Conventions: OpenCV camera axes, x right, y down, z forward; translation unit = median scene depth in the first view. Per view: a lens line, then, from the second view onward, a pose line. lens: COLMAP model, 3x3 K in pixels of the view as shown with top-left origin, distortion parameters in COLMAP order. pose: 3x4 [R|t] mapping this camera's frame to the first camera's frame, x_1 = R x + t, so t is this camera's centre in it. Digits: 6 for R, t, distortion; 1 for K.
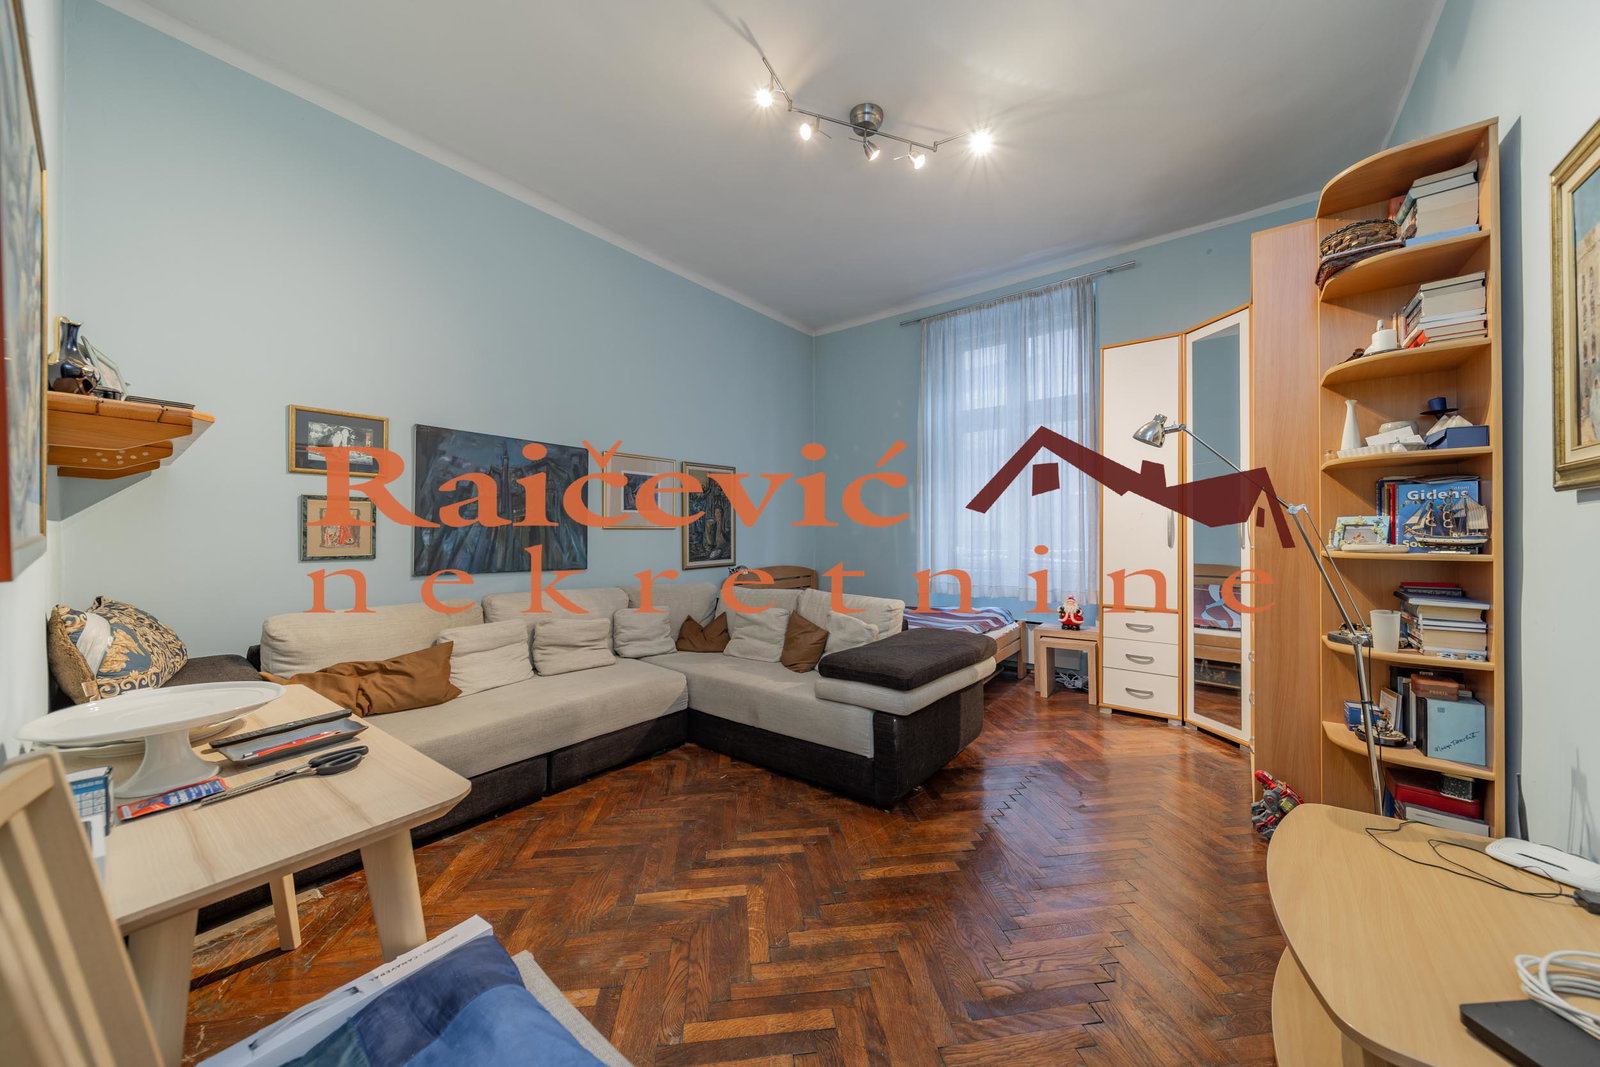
lens RADIAL K [[560.8, 0, 800.0], [0, 560.8, 533.5], [0, 0, 1]] dist [-0.000537, -0.000082]
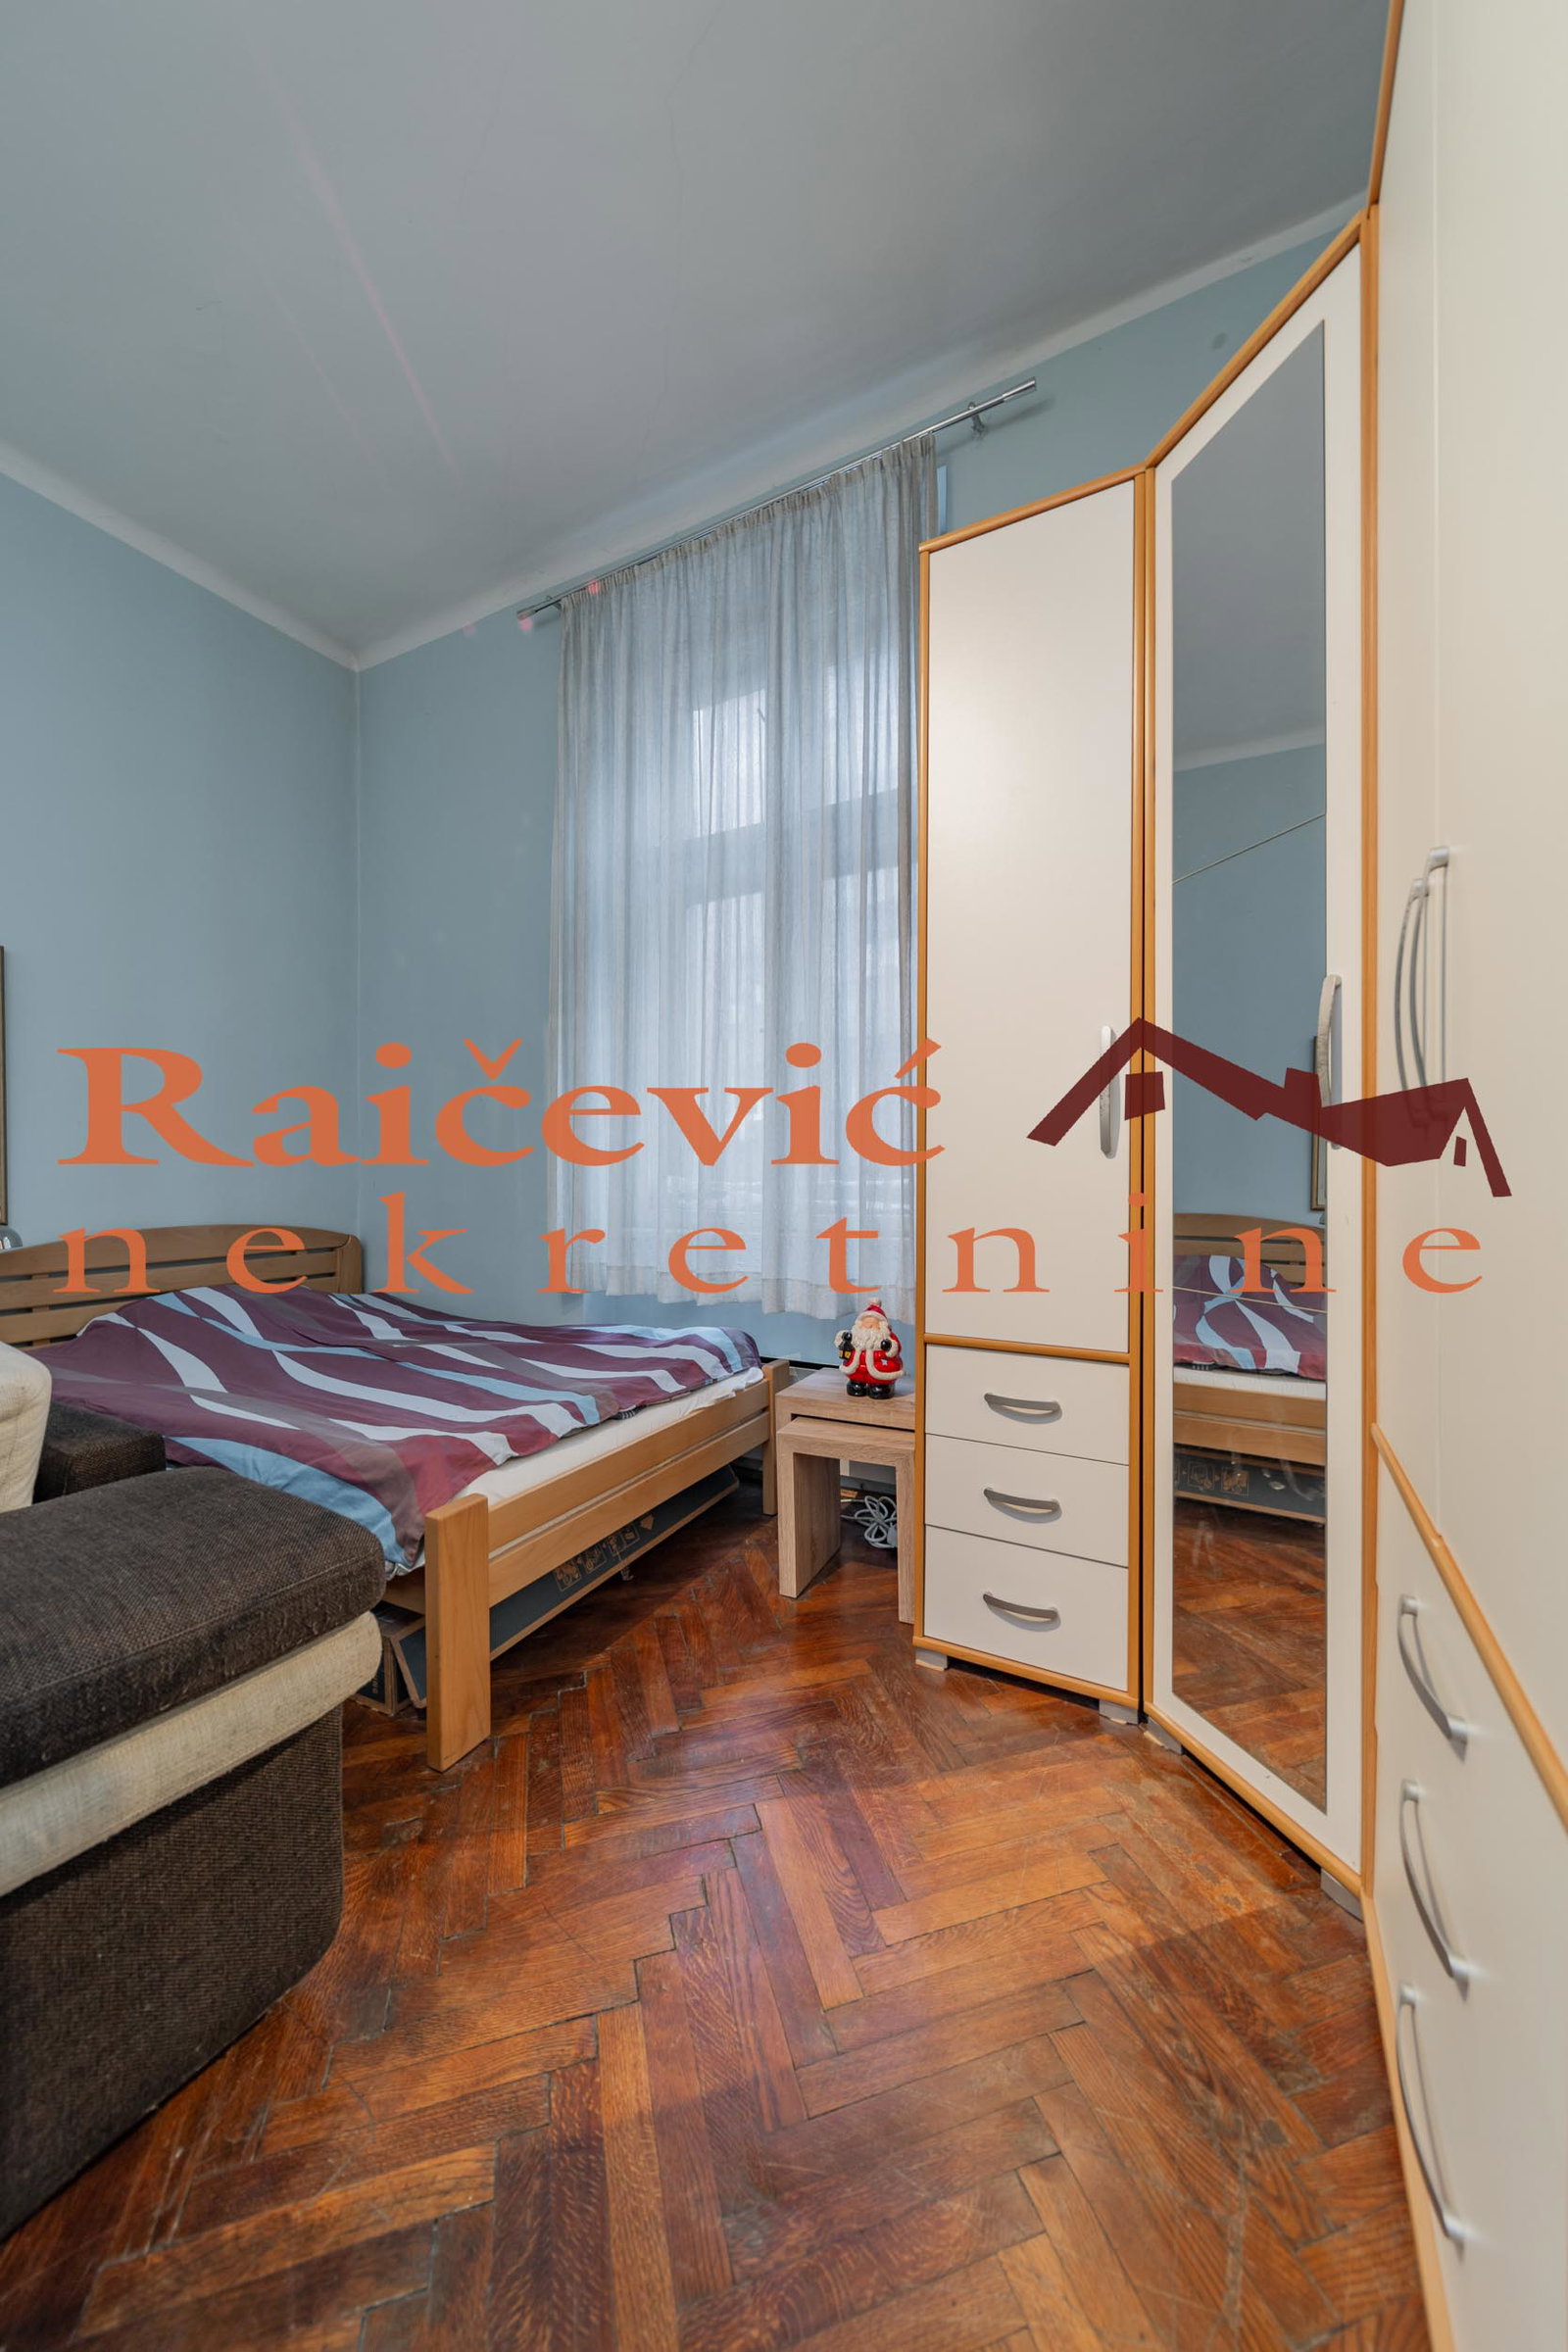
lens RADIAL K [[872.0, 0, 784.0], [0, 872.0, 1176.0], [0, 0, 1]] dist [0.000307, 0.000055]
pose [[0.984004, 0.002143, 0.178133, 0.343927], [-0.002442, 0.999996, 0.001456, 0.030924], [-0.178129, -0.001868, 0.984005, 0.479361]]
